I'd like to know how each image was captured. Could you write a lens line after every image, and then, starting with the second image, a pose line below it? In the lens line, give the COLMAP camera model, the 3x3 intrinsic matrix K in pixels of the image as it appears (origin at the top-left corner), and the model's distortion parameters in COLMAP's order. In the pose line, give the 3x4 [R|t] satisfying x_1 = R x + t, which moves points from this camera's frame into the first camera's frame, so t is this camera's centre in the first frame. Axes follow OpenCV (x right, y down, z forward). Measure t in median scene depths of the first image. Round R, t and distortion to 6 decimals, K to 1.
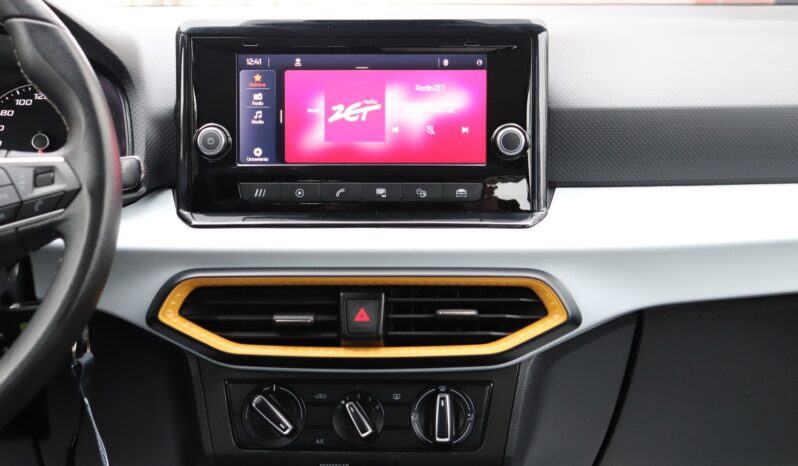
lens RADIAL K [[1386.1, 0, 392.8], [0, 1386.1, 235.4], [0, 0, 1]] dist [0.144291, 0.000000]
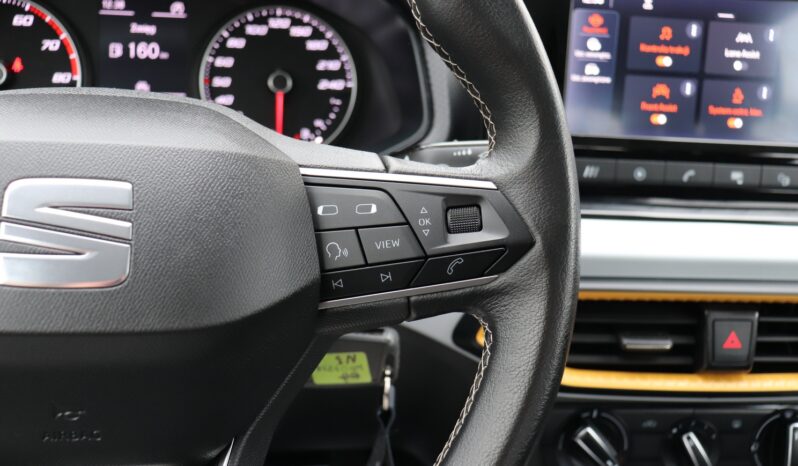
lens RADIAL K [[897.3, 0, 430.4], [0, 897.3, 227.4], [0, 0, 1]] dist [-0.039210, 0.000000]
pose [[0.990816, 0.023863, 0.133098, -0.259425], [-0.045047, 0.986330, 0.158506, -0.078049], [-0.127496, -0.163046, 0.978346, 0.534447]]
